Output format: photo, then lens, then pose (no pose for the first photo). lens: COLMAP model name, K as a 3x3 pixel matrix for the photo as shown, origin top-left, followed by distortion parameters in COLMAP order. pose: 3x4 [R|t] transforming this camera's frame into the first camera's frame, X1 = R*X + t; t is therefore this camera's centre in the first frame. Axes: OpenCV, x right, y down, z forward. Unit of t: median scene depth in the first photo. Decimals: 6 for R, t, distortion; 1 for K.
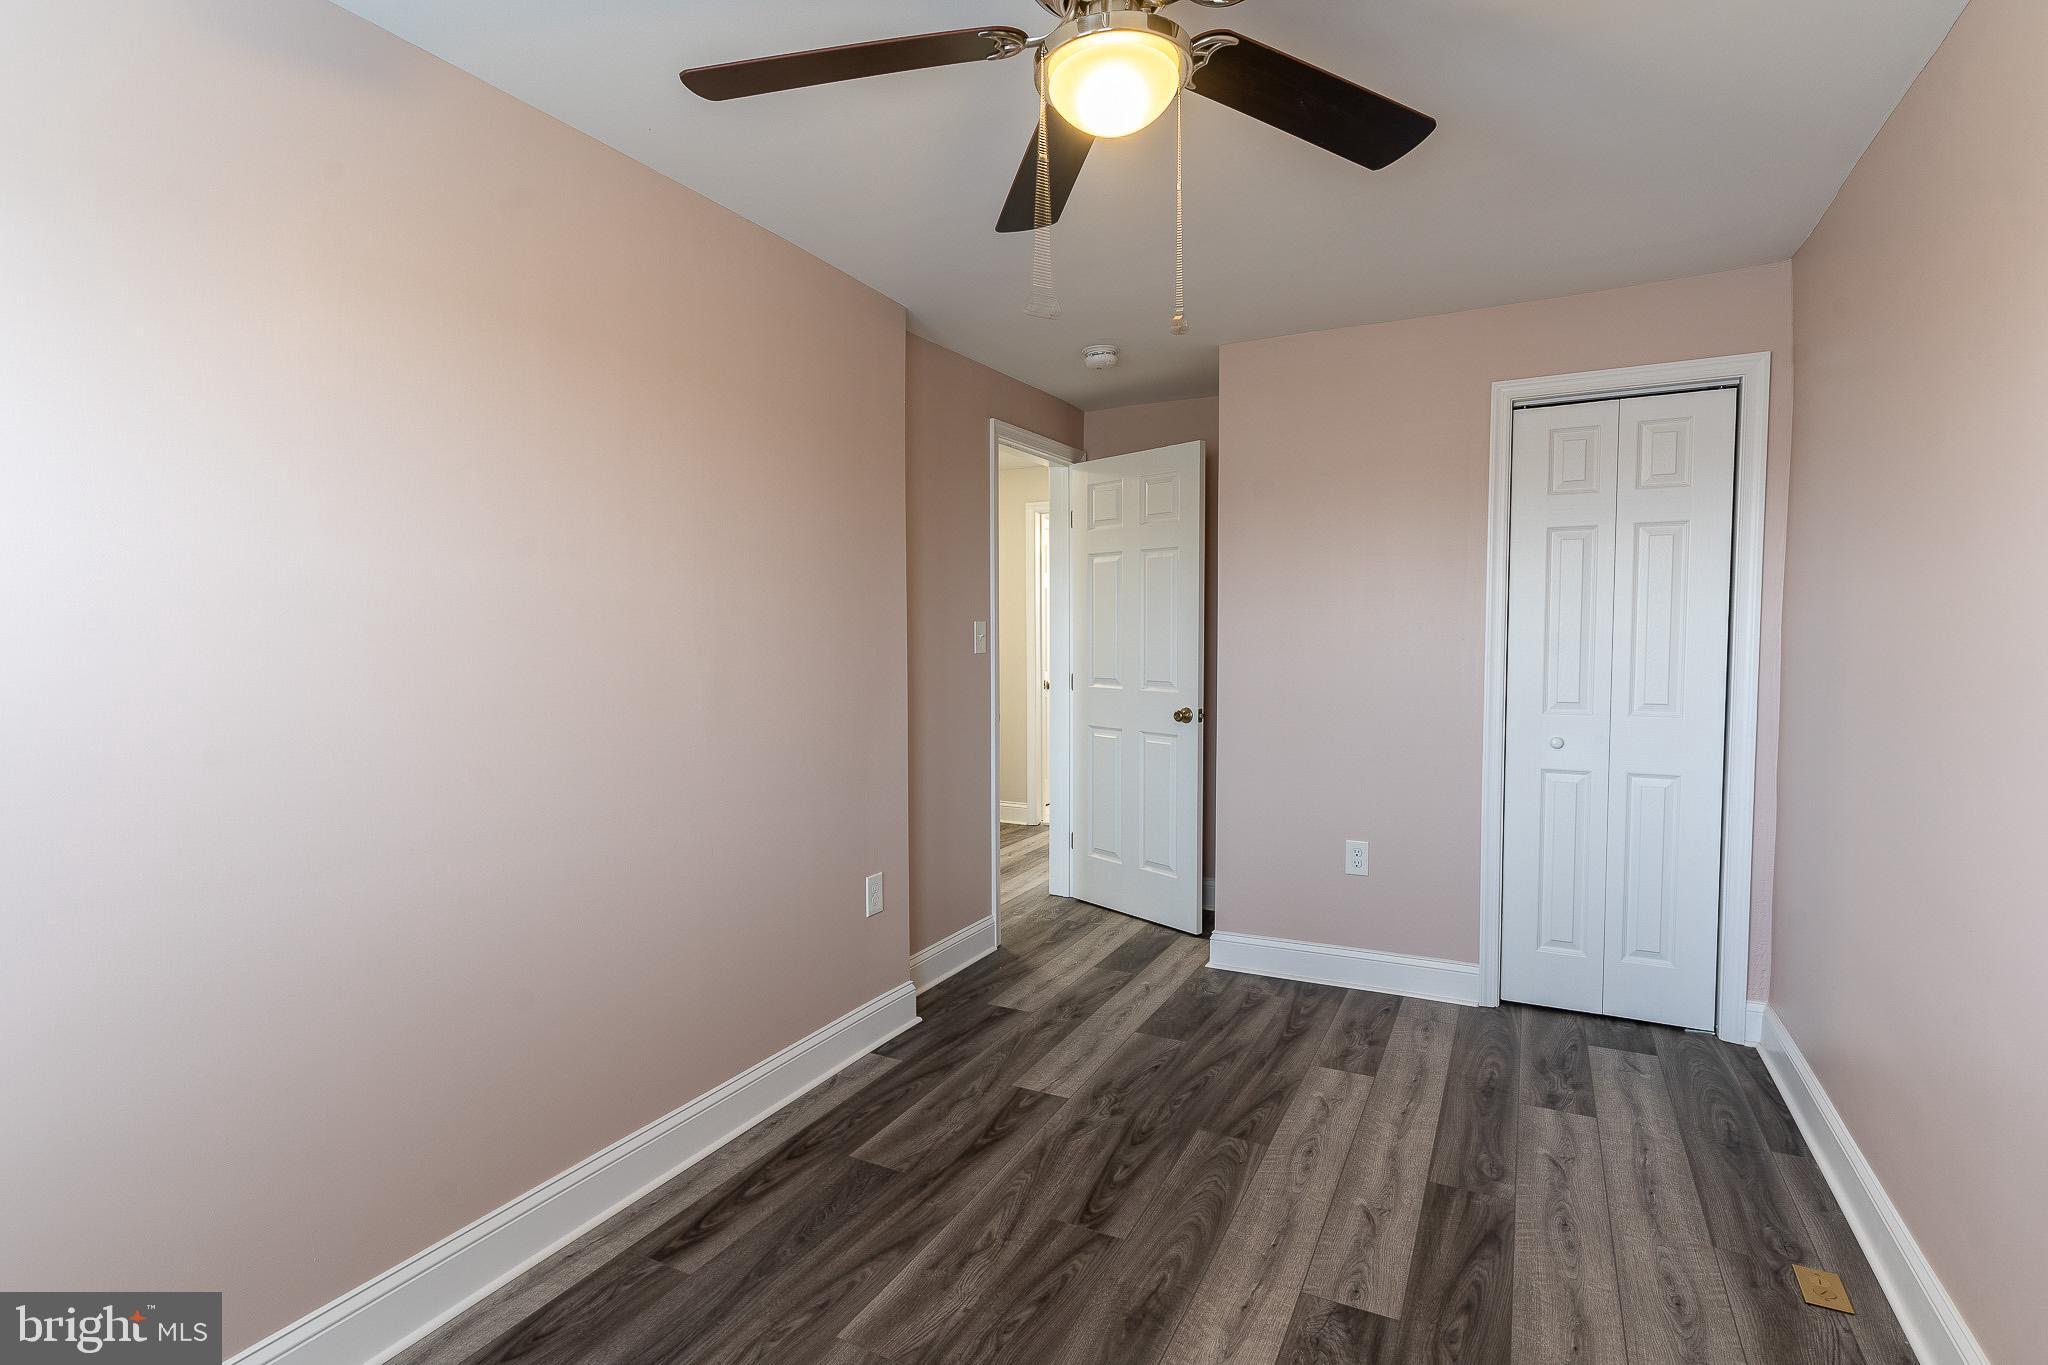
lens RADIAL K [[984.1, 0, 1024.0], [0, 984.1, 682.5], [0, 0, 1]] dist [0.003630, 0.000227]
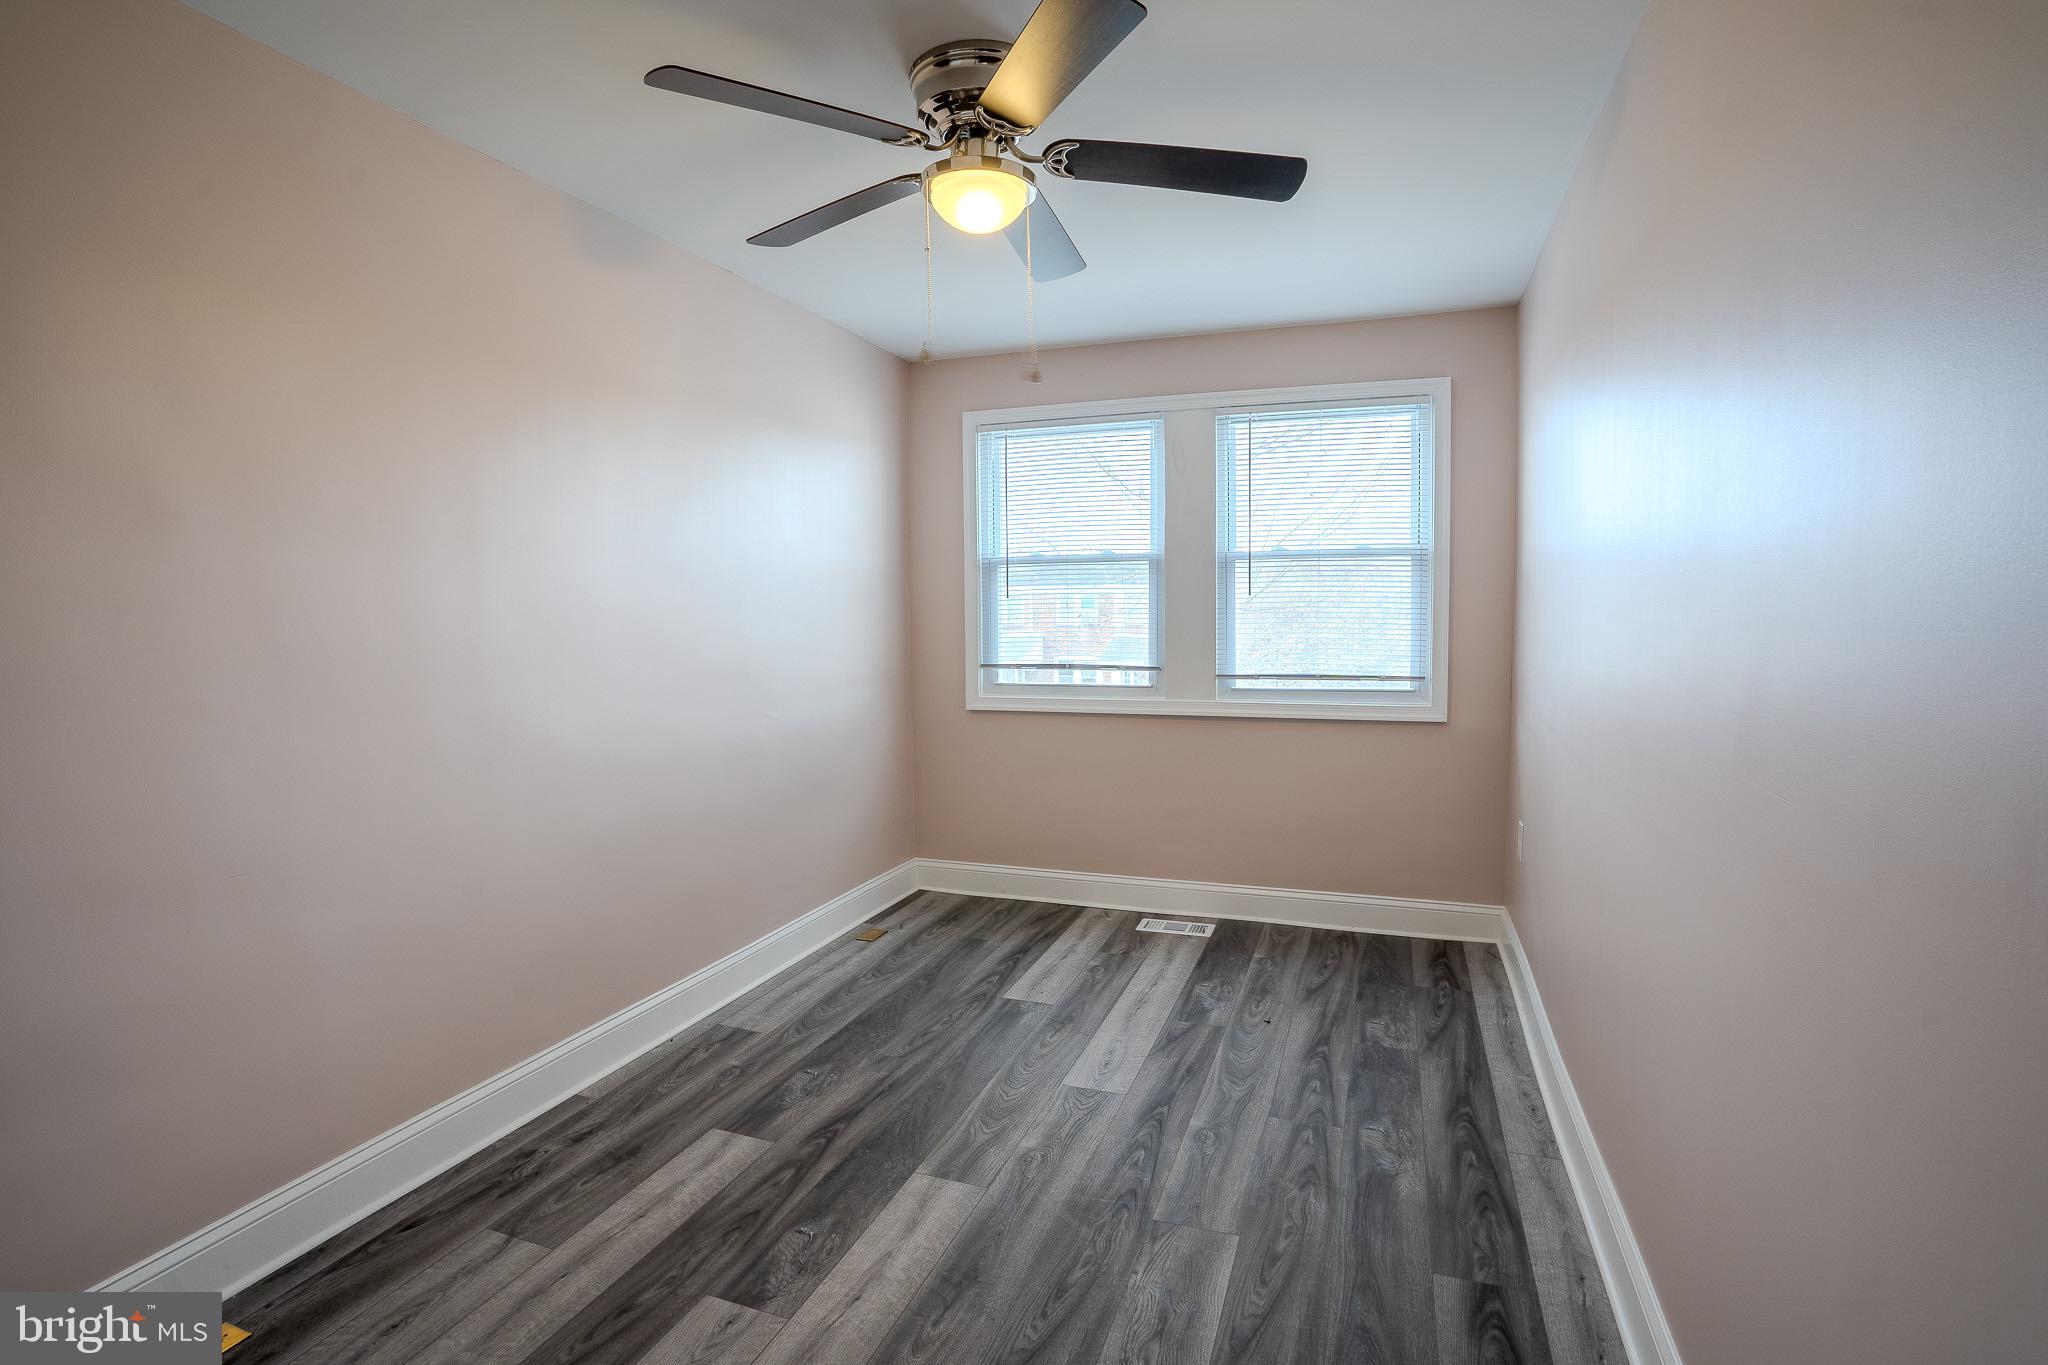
lens RADIAL K [[984.1, 0, 1024.0], [0, 984.1, 682.5], [0, 0, 1]] dist [0.003630, 0.000227]
pose [[-0.991512, 0.022643, -0.128026, 0.166594], [0.005730, 0.991372, 0.130953, -0.094993], [0.129887, 0.129108, -0.983087, 1.855760]]
